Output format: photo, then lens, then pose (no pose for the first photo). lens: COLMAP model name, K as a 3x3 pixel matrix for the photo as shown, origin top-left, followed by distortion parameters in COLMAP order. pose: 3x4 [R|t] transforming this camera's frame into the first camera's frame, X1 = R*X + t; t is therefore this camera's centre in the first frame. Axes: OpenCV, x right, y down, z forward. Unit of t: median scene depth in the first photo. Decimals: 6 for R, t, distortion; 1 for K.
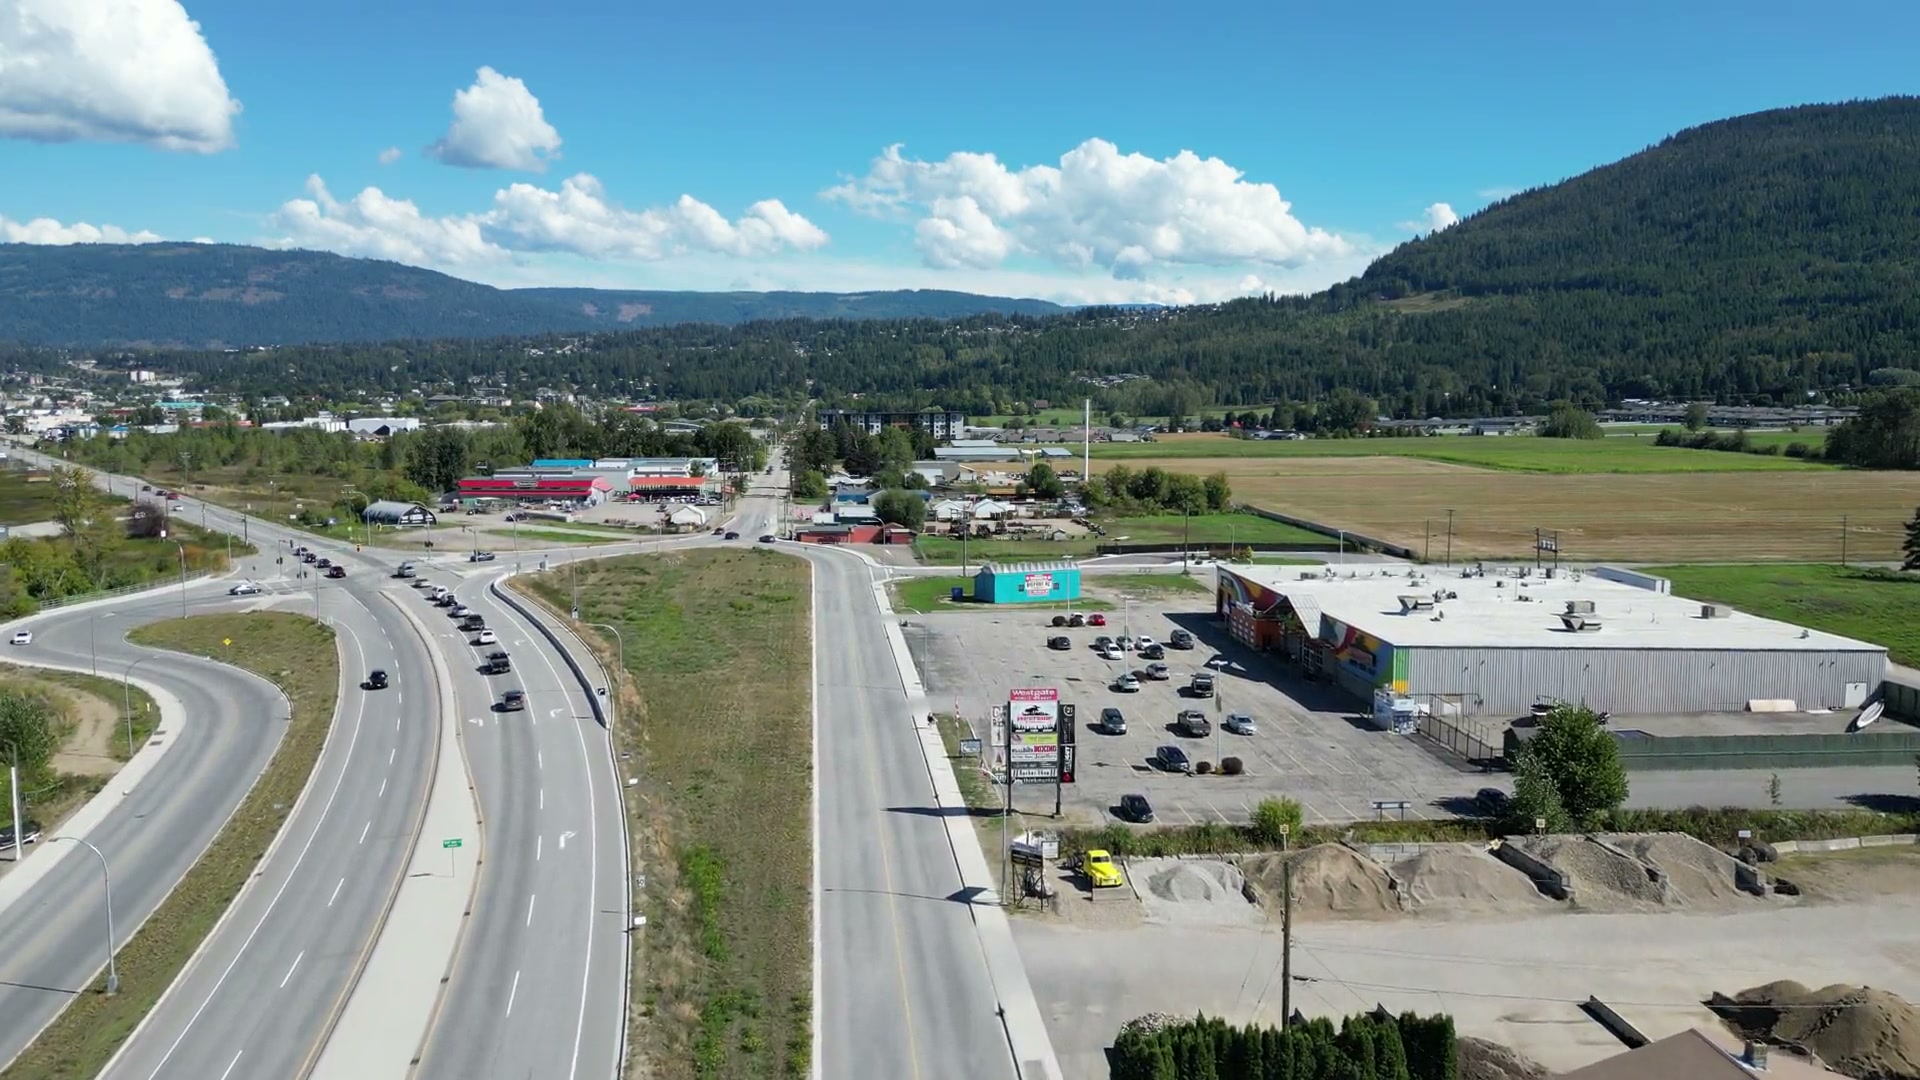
lens RADIAL K [[1420.9, 0, 966.6], [0, 1420.9, 532.7], [0, 0, 1]] dist [0.084424, -0.094293]
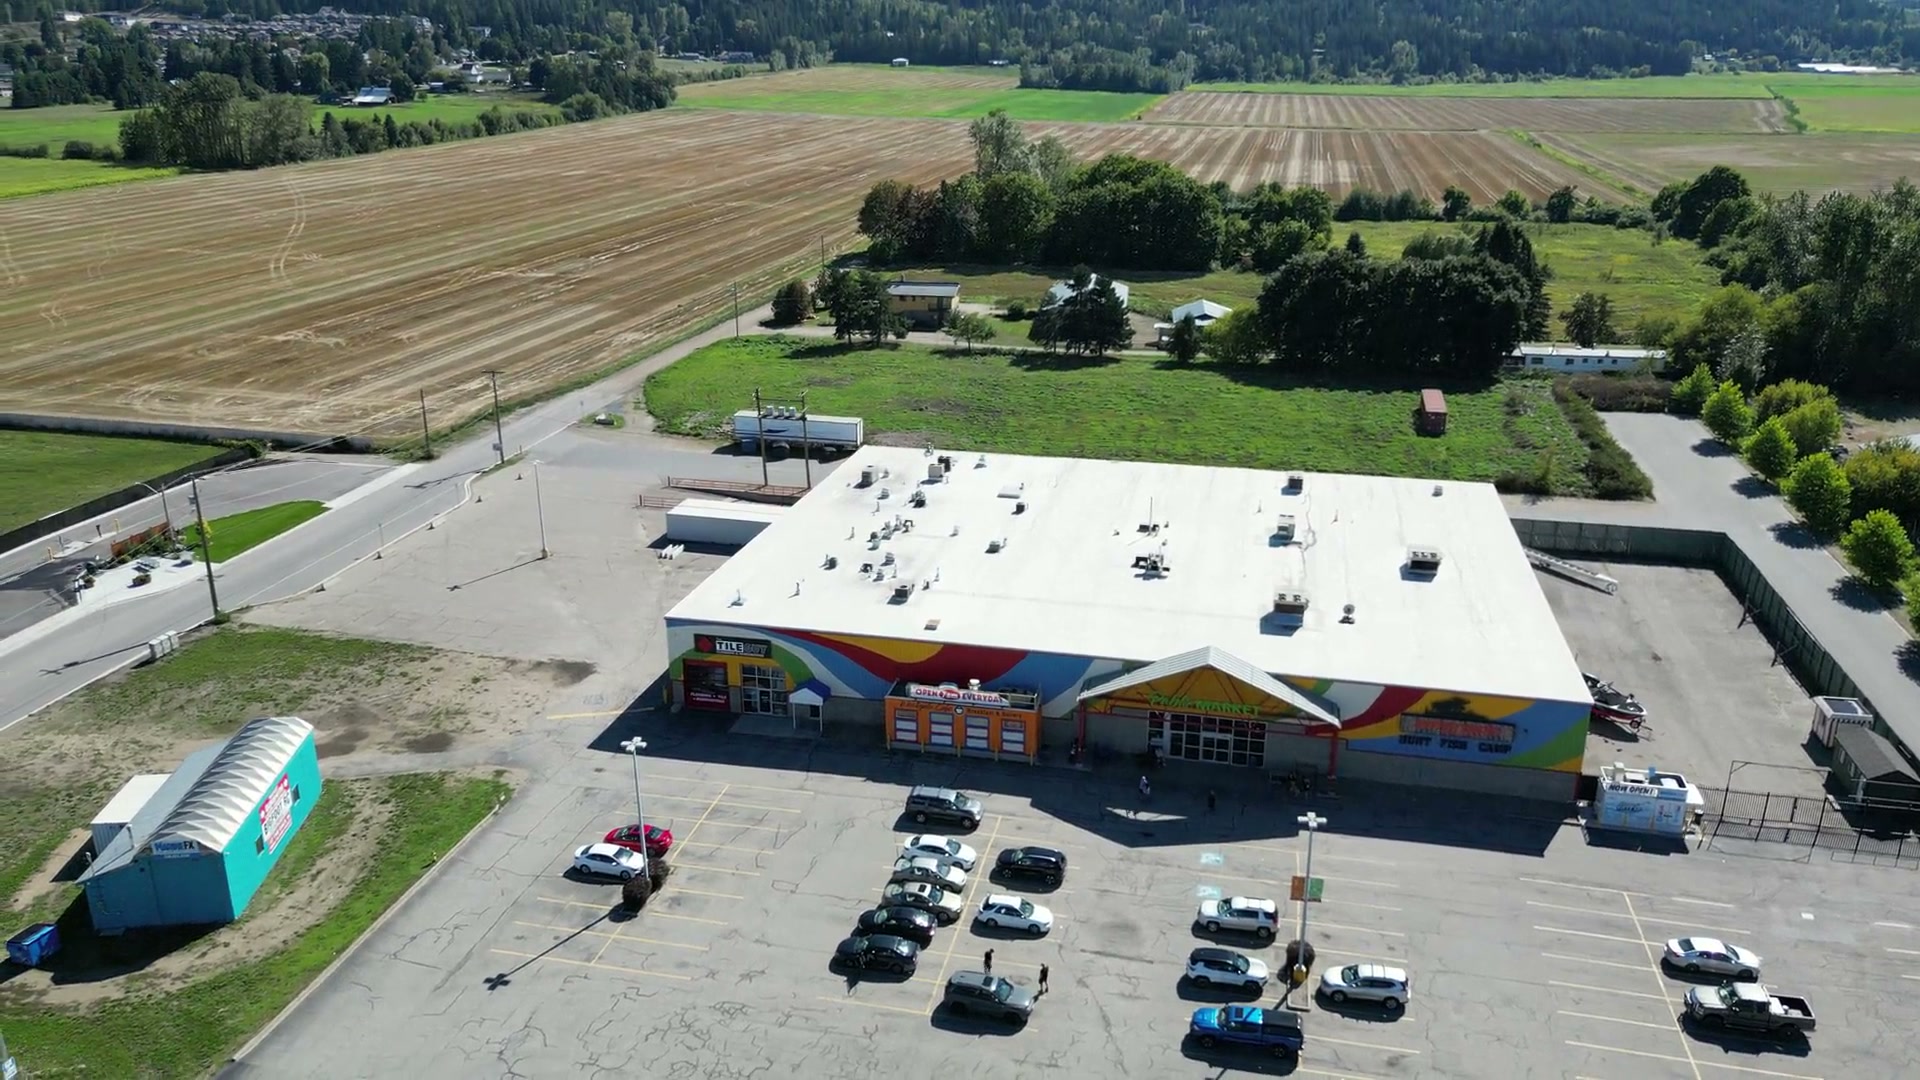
lens RADIAL K [[1432.8, 0, 953.7], [0, 1432.8, 533.6], [0, 0, 1]] dist [0.061509, -0.062078]
pose [[0.319695, -0.314156, 0.893925, -0.041337], [0.095720, 0.949317, 0.299391, -0.025691], [-0.942673, -0.010147, 0.333562, 0.127042]]
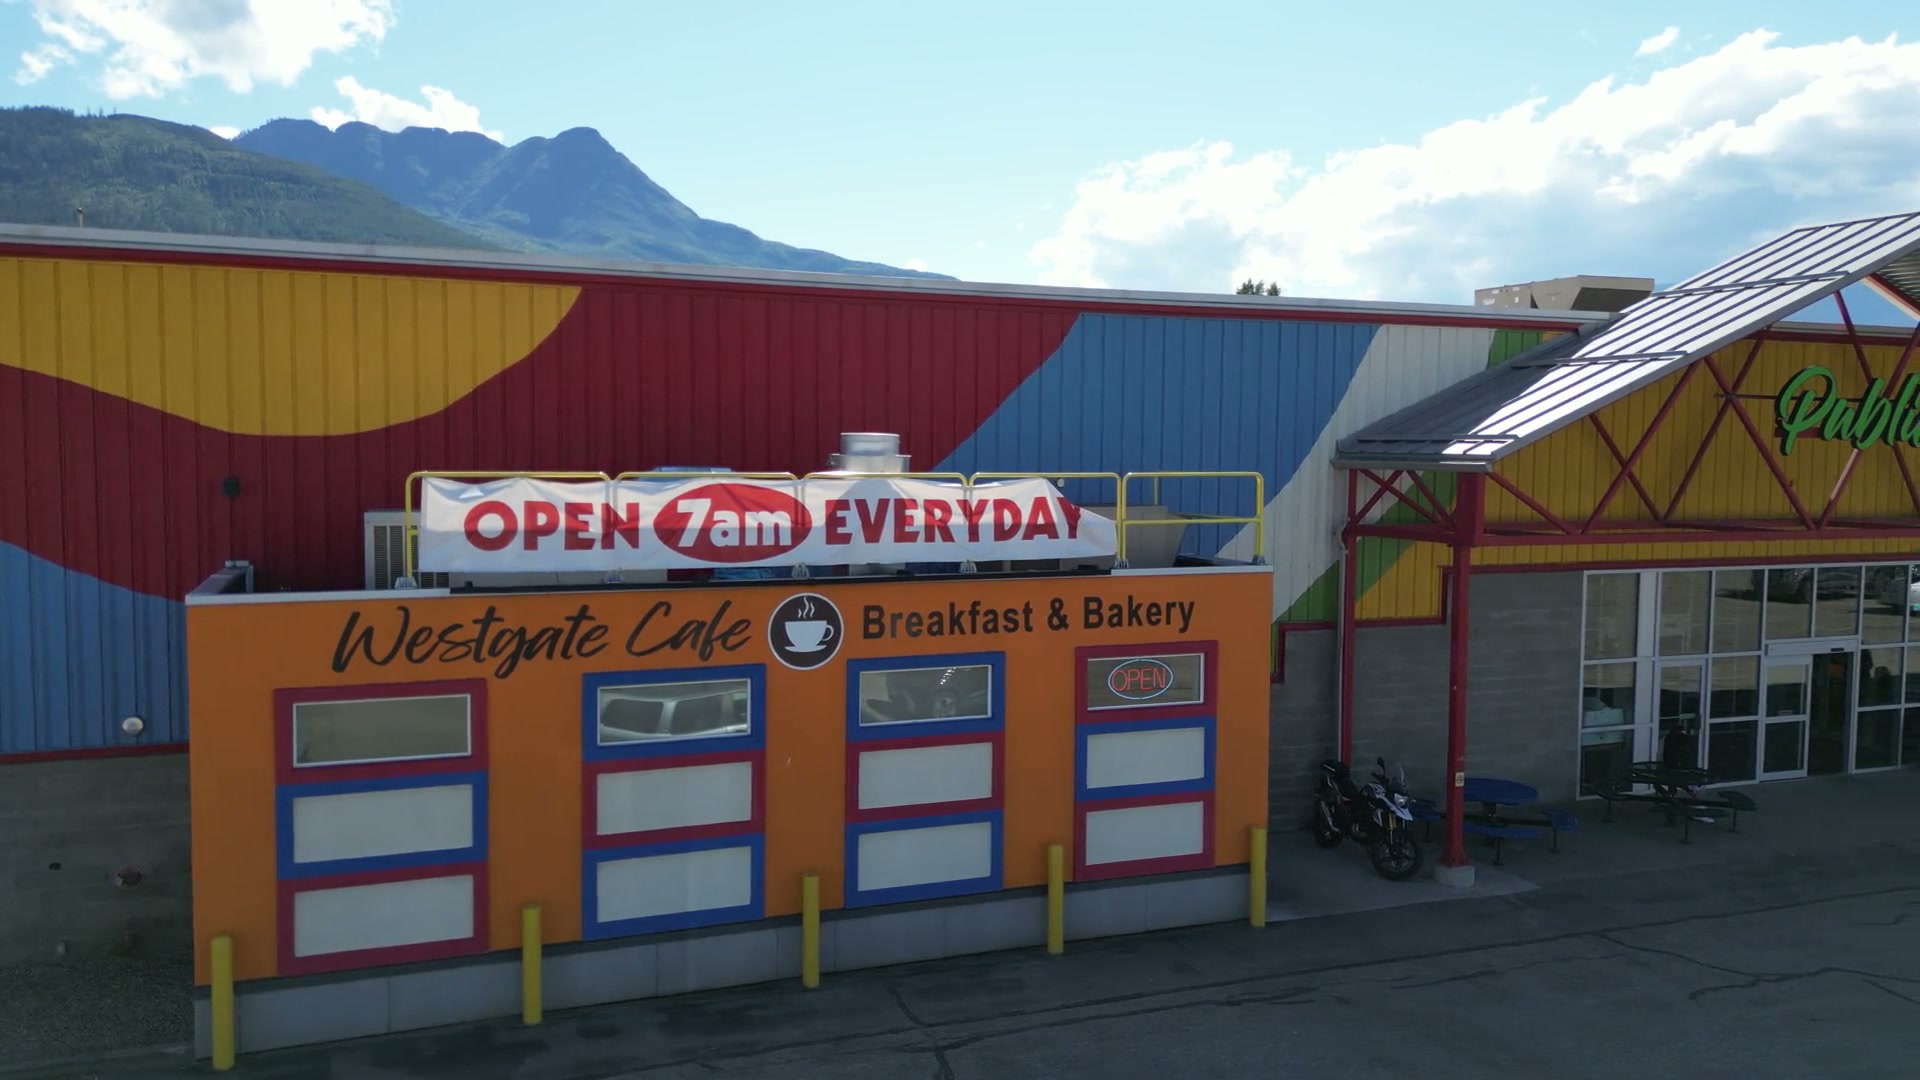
lens RADIAL K [[1420.9, 0, 966.6], [0, 1420.9, 532.7], [0, 0, 1]] dist [0.084424, -0.094293]
pose [[-0.269499, -0.066898, 0.960674, 0.018632], [0.085486, 0.991984, 0.093059, 0.007404], [-0.959199, 0.107203, -0.261620, 0.156263]]
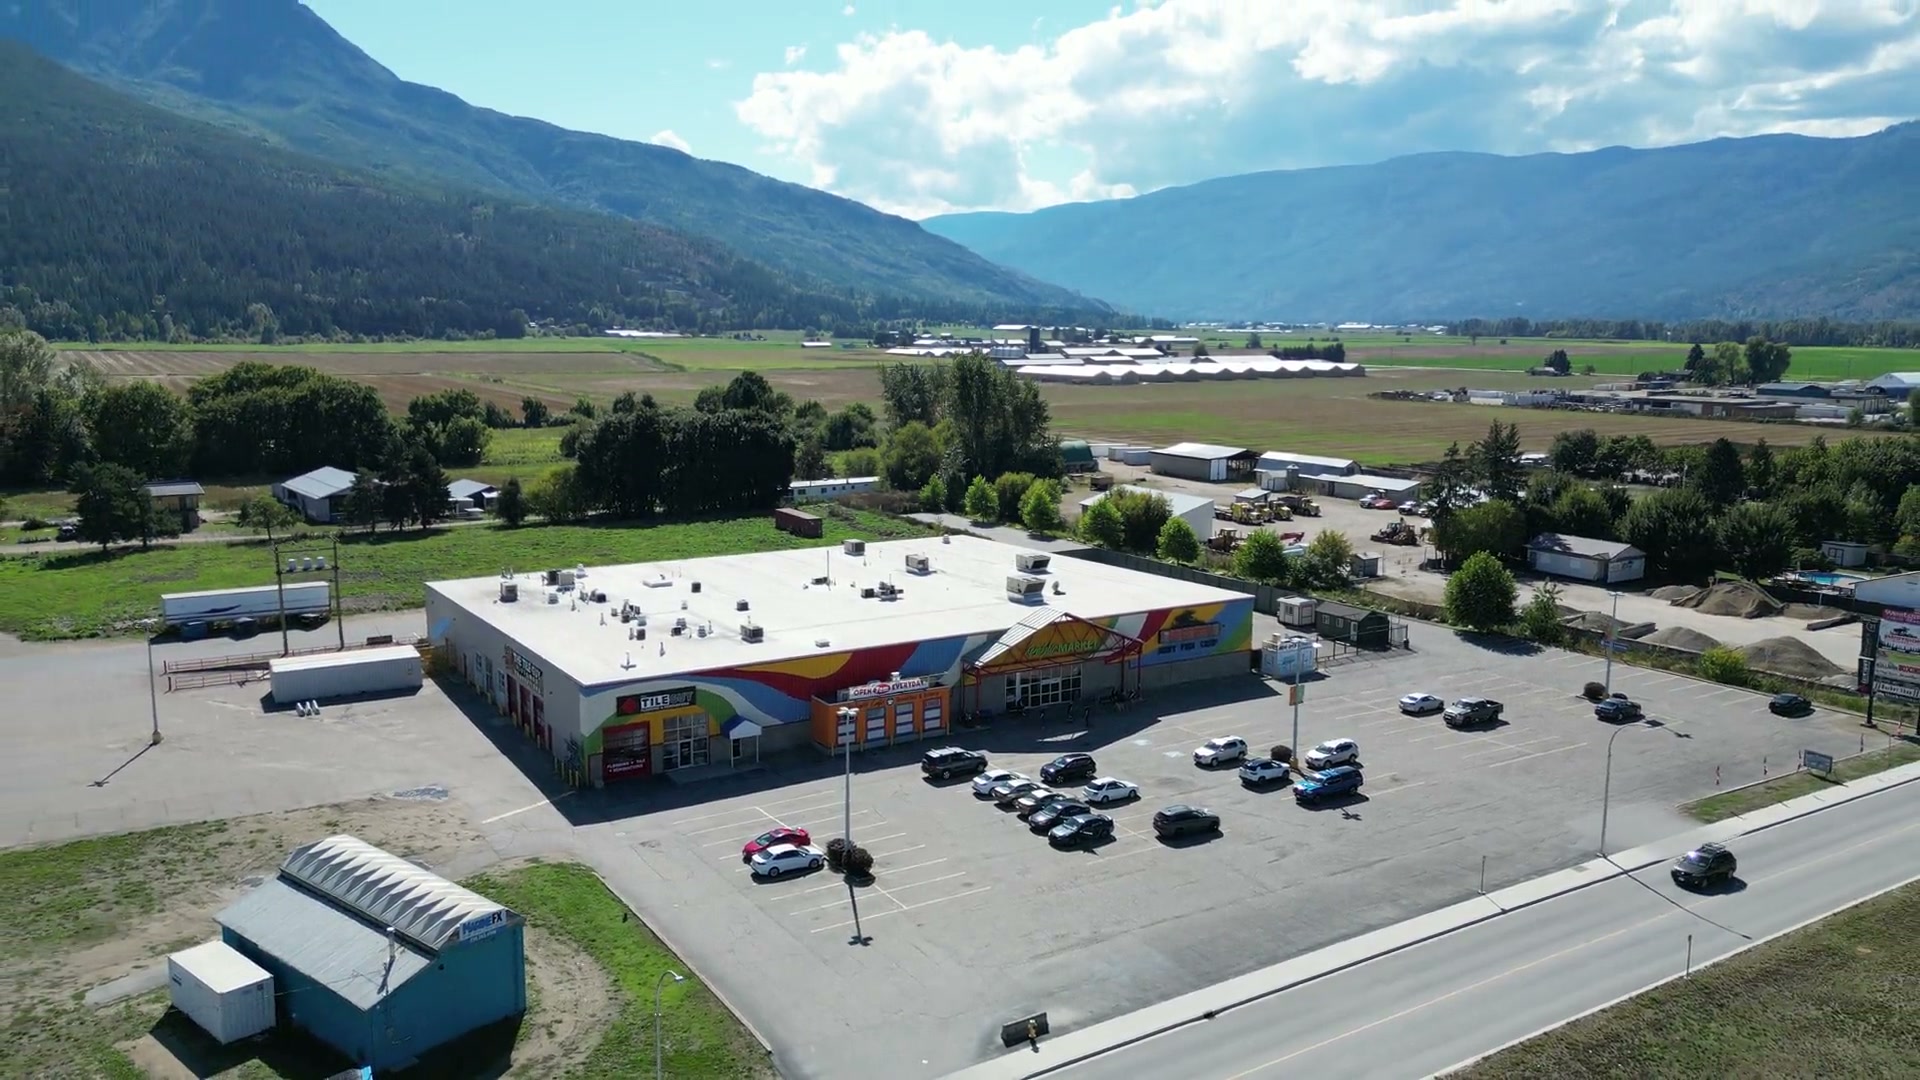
lens RADIAL K [[1420.9, 0, 966.6], [0, 1420.9, 532.7], [0, 0, 1]] dist [0.084424, -0.094293]
pose [[-0.442996, -0.140678, 0.885418, -0.053011], [0.083023, 0.976931, 0.196756, -0.019577], [-0.892671, 0.160672, -0.421097, 0.187586]]
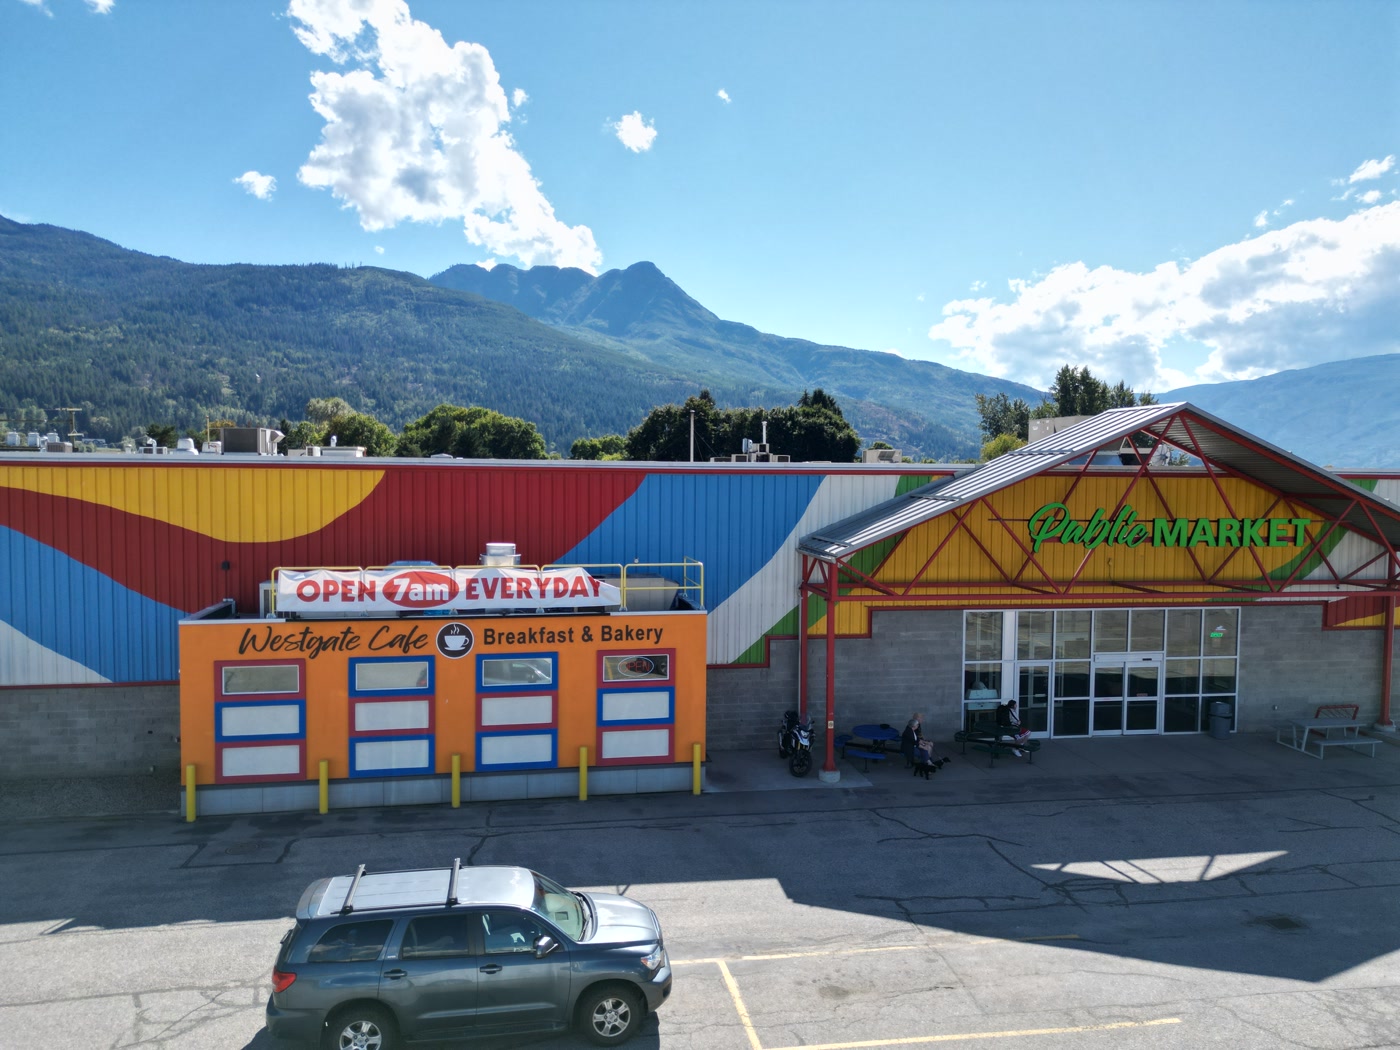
lens RADIAL K [[990.0, 0, 703.6], [0, 990.0, 520.7], [0, 0, 1]] dist [0.071336, -0.072866]
pose [[-0.073770, -0.055833, 0.995711, 0.012509], [0.089011, 0.994078, 0.062336, 0.006385], [-0.993295, 0.093228, -0.068364, 0.151164]]
